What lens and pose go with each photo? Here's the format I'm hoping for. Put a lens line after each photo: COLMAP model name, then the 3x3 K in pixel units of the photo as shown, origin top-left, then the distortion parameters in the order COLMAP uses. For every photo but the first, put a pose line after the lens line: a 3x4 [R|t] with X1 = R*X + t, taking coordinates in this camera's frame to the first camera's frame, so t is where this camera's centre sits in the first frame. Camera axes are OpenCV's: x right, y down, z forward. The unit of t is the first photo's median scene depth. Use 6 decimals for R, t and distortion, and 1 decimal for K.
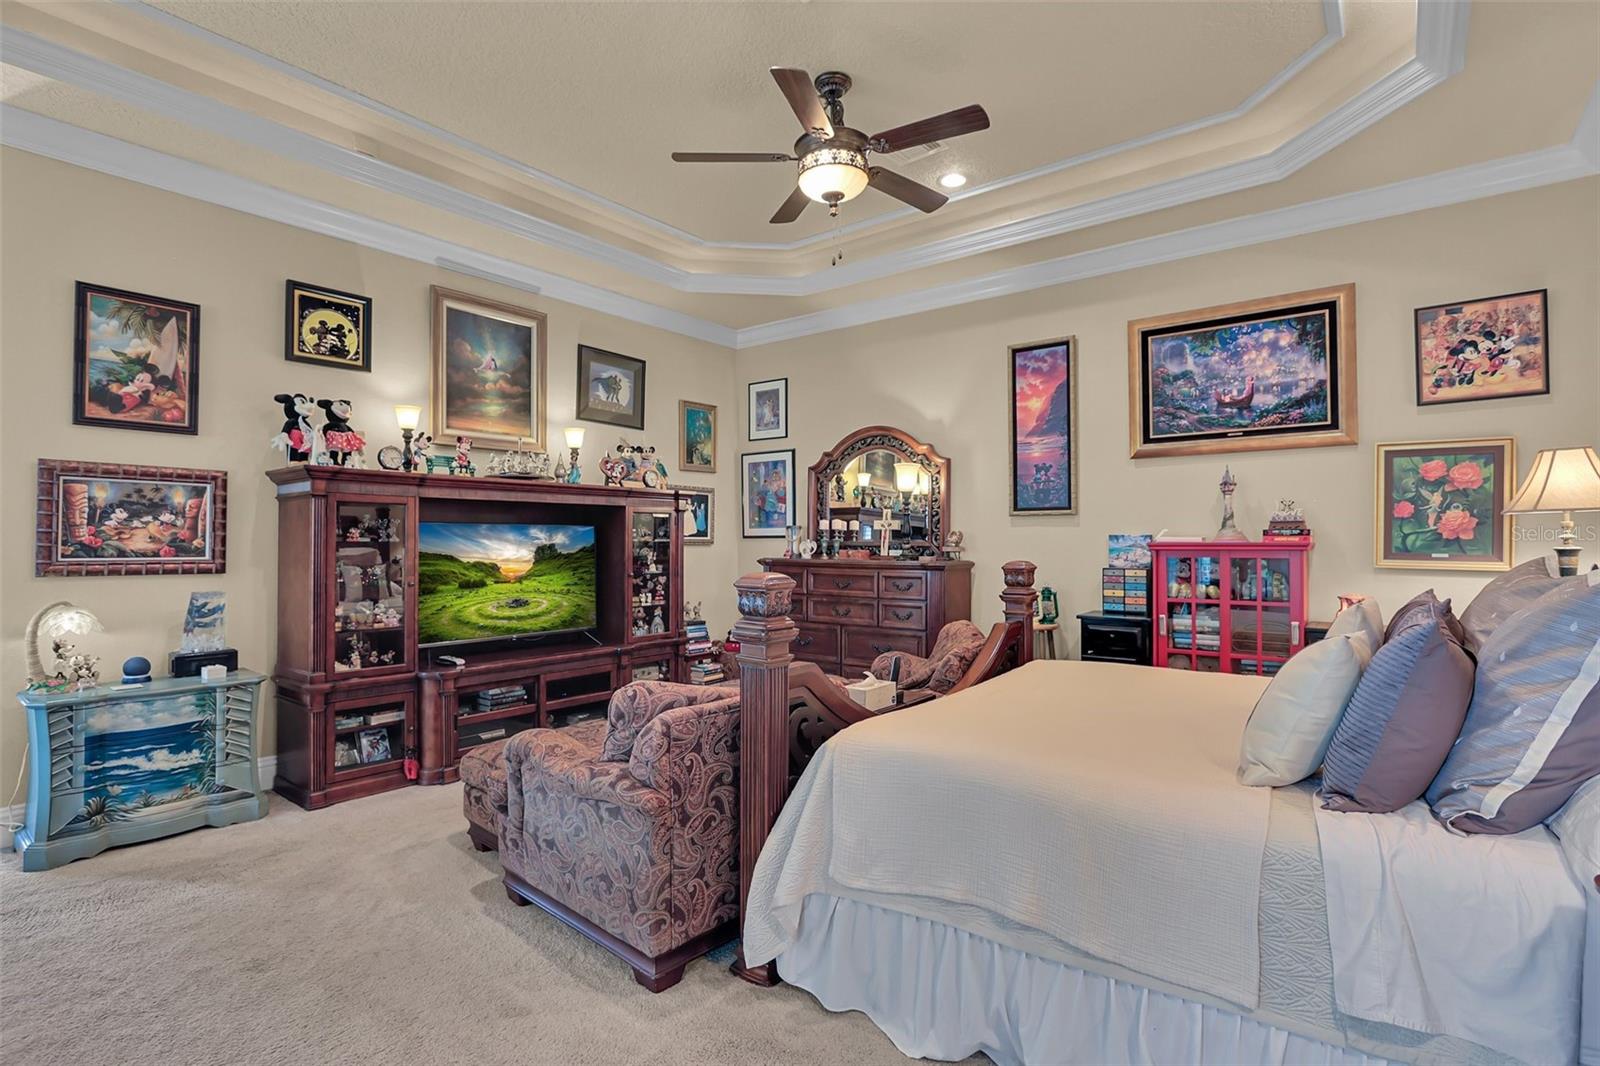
lens RADIAL K [[752.8, 0, 794.1], [0, 752.8, 538.9], [0, 0, 1]] dist [-0.014114, 0.000494]
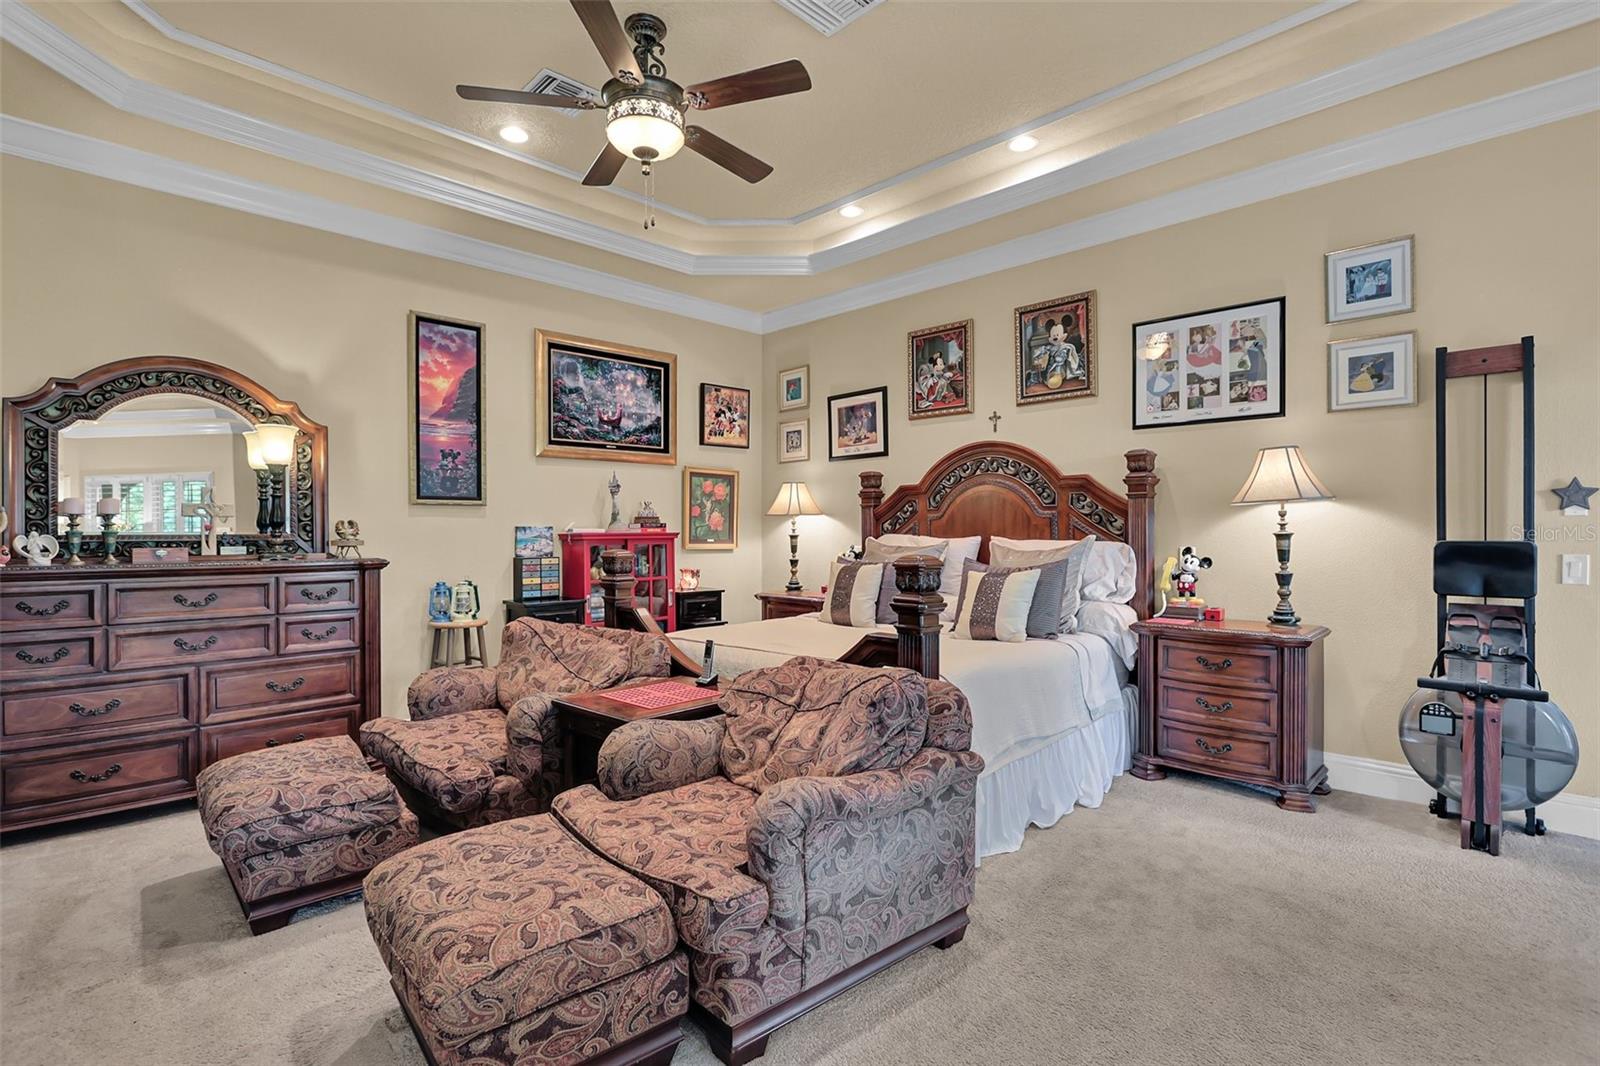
lens RADIAL K [[752.8, 0, 794.1], [0, 752.8, 538.9], [0, 0, 1]] dist [-0.014114, 0.000494]
pose [[0.142467, -0.009469, 0.989754, -0.617983], [0.002566, 0.999954, 0.009198, 0.003884], [-0.989796, 0.001229, 0.142485, 0.515185]]
